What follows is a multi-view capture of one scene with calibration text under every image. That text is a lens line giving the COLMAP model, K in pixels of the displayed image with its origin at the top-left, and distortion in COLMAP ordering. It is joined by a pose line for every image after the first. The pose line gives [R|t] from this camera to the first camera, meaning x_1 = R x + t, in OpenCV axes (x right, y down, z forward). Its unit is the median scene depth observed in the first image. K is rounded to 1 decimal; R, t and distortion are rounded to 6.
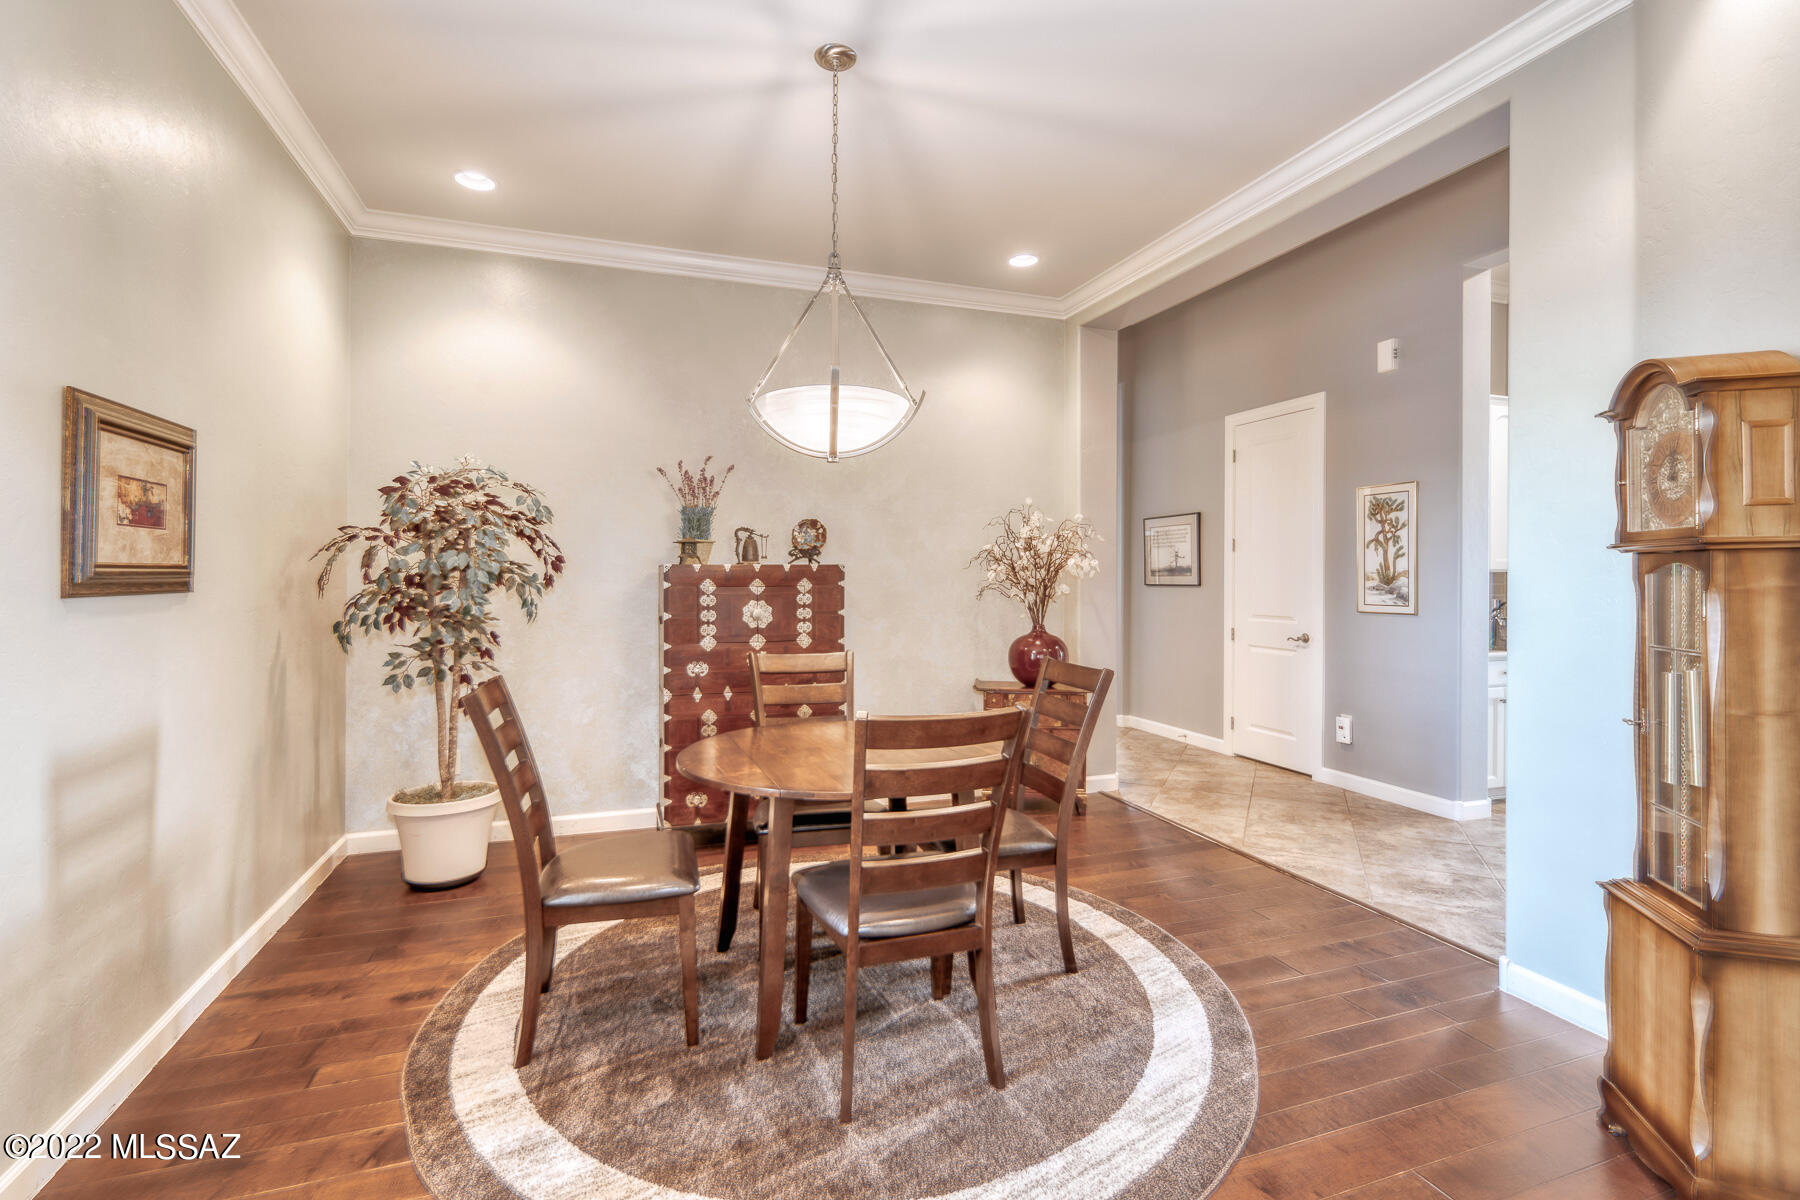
lens RADIAL K [[830.3, 0, 896.6], [0, 830.3, 584.1], [0, 0, 1]] dist [0.004809, 0.000210]
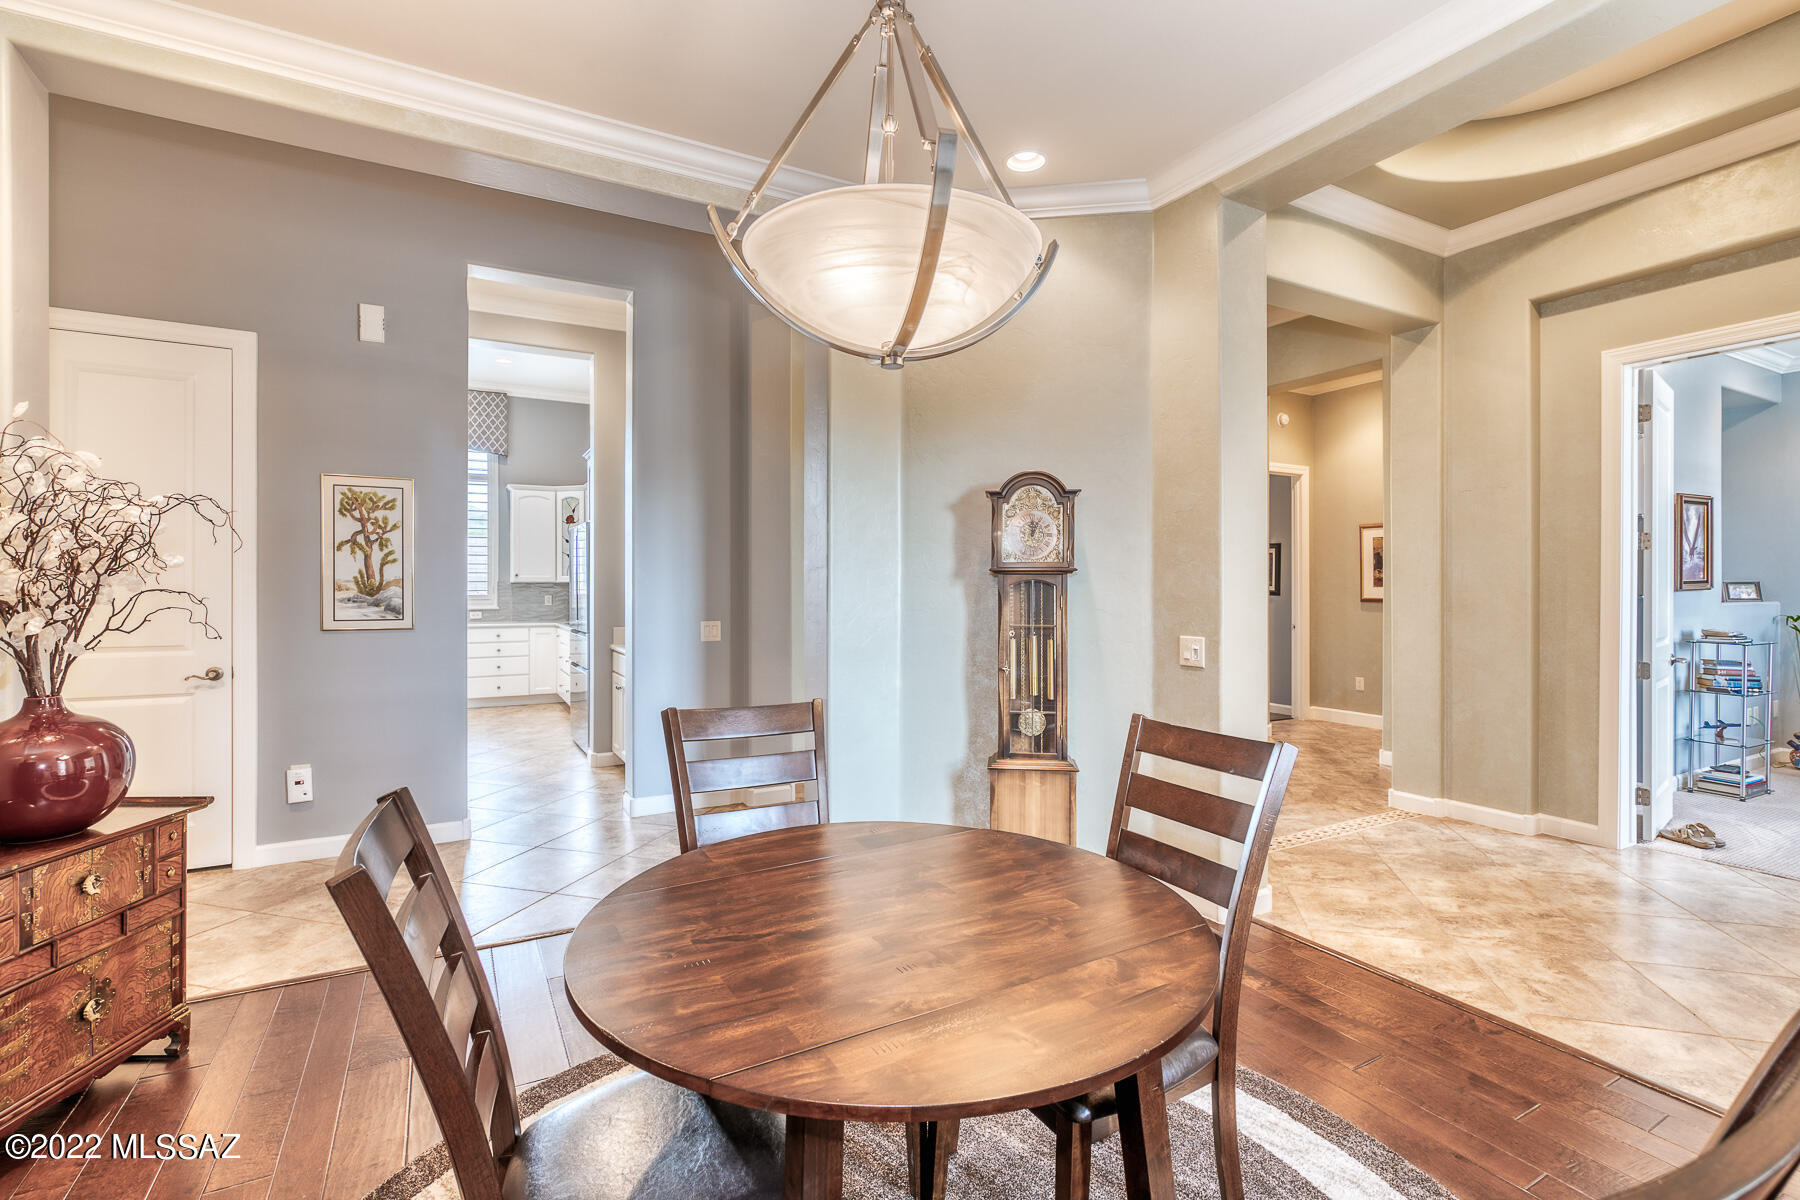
lens RADIAL K [[830.3, 0, 895.9], [0, 830.3, 590.6], [0, 0, 1]] dist [0.004809, 0.000210]
pose [[-0.148525, -0.012577, 0.988829, -0.320999], [0.003928, 0.999904, 0.013307, -0.013420], [-0.988901, 0.005861, -0.148461, 0.596895]]
